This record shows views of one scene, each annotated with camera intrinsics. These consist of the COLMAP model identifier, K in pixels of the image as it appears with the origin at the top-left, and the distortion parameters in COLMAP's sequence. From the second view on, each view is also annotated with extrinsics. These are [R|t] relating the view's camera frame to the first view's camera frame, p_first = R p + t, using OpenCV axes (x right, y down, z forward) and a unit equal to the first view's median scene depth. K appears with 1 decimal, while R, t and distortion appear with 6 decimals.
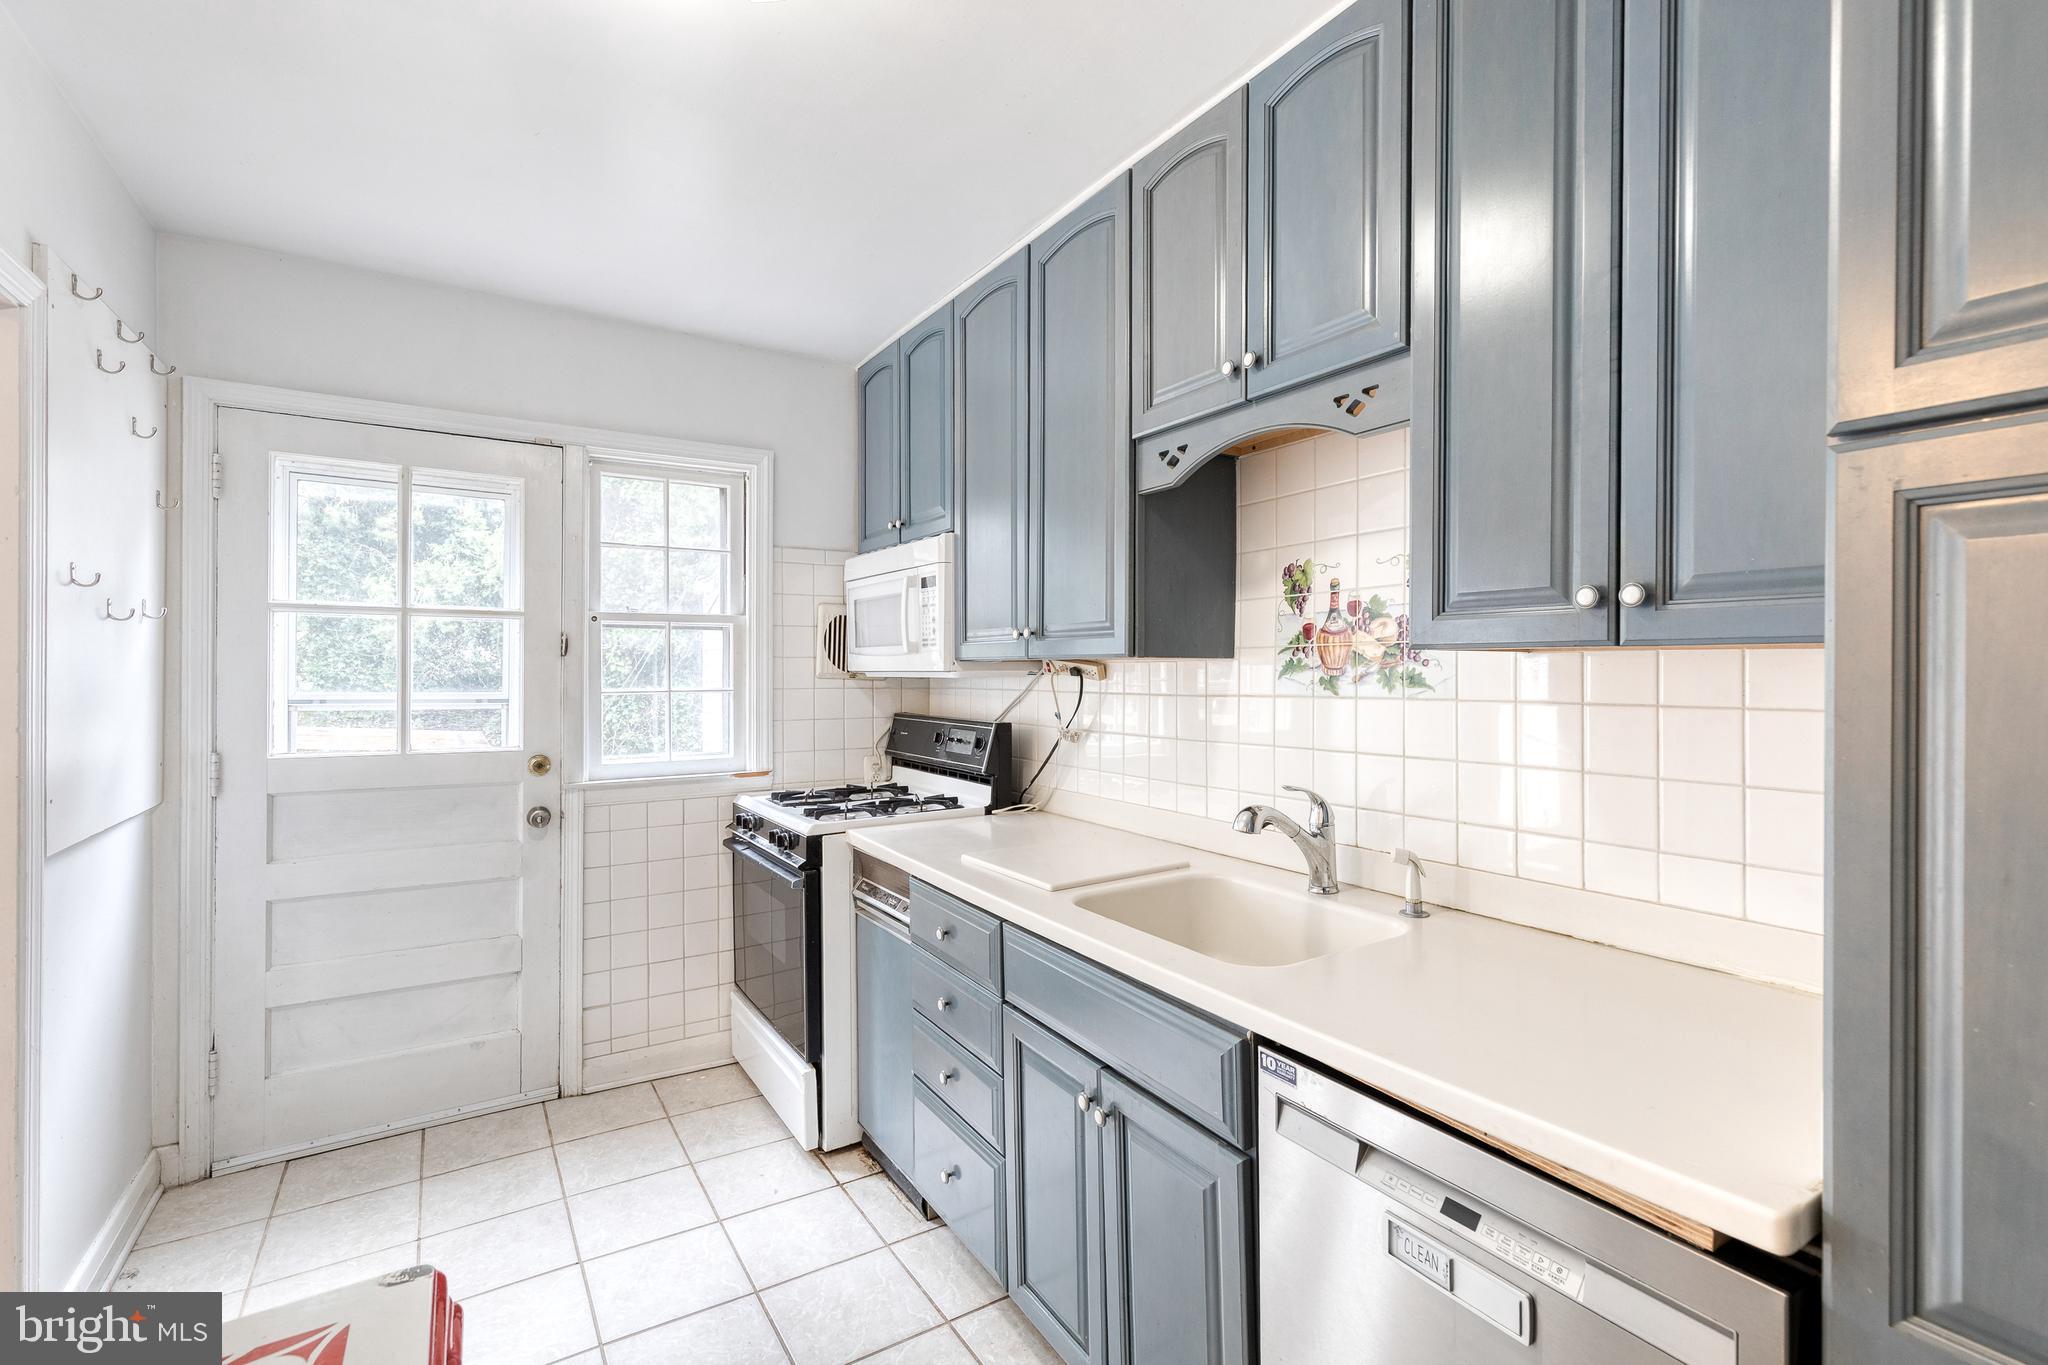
lens RADIAL K [[938.3, 0, 1020.9], [0, 938.3, 671.8], [0, 0, 1]] dist [0.013371, -0.001945]
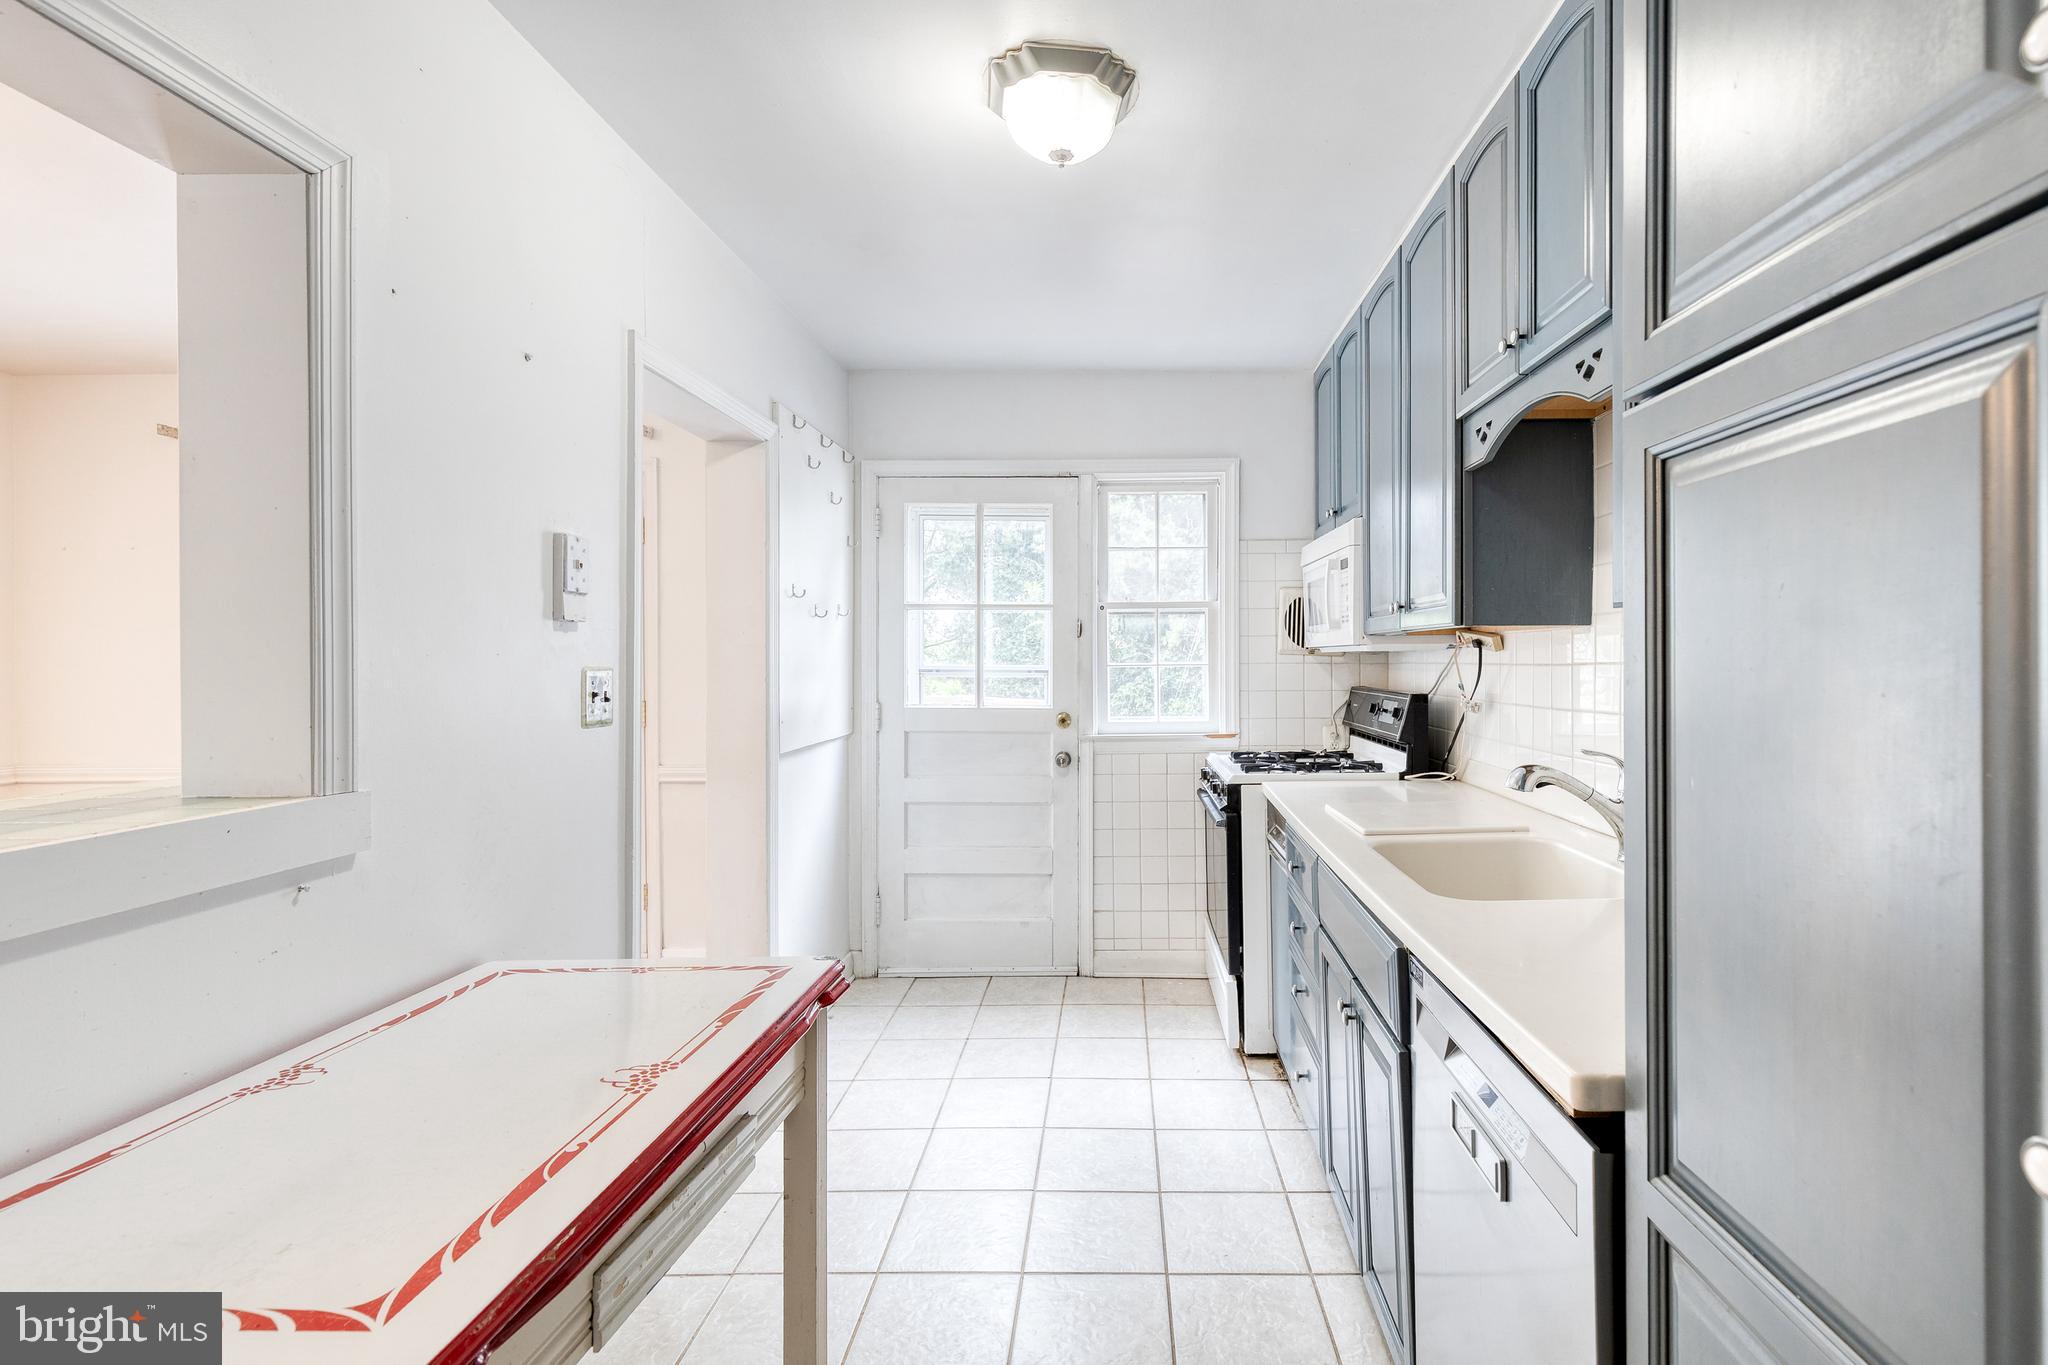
lens RADIAL K [[938.3, 0, 1090.1], [0, 938.3, 660.6], [0, 0, 1]] dist [0.013371, -0.001945]
pose [[0.836238, -0.002161, -0.548362, 0.284407], [0.003103, 0.999995, 0.000792, 0.017466], [0.548358, -0.002364, 0.836240, -0.091545]]
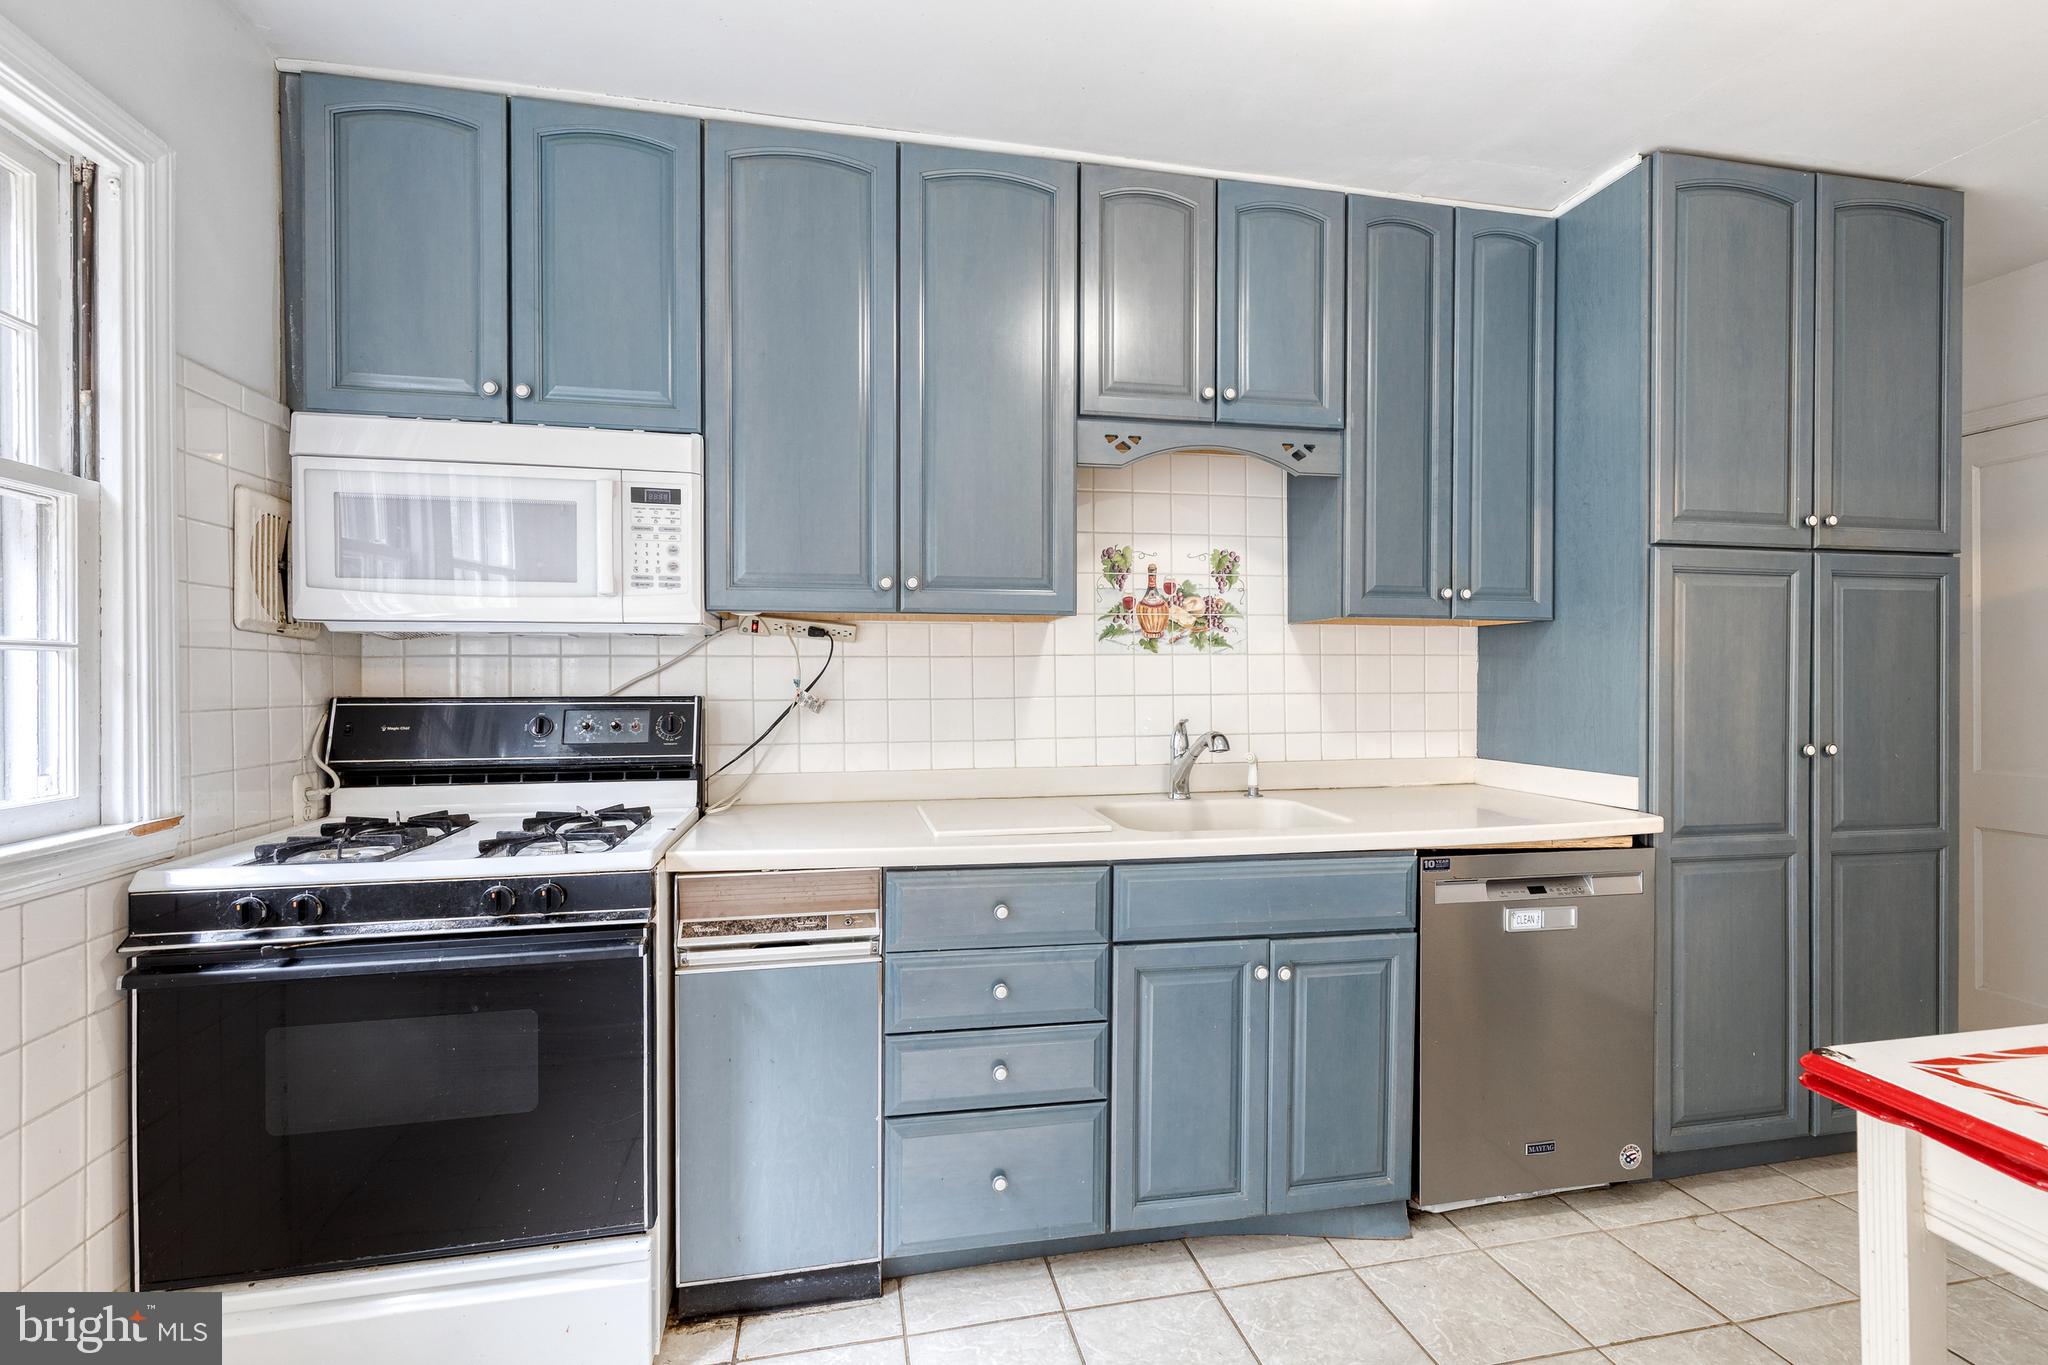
lens RADIAL K [[938.3, 0, 1027.5], [0, 938.3, 687.3], [0, 0, 1]] dist [0.013371, -0.001945]
pose [[0.339289, -0.009076, 0.940638, -0.745647], [0.002929, 0.999959, 0.008592, 0.047406], [-0.940678, -0.000160, 0.339301, 0.553468]]
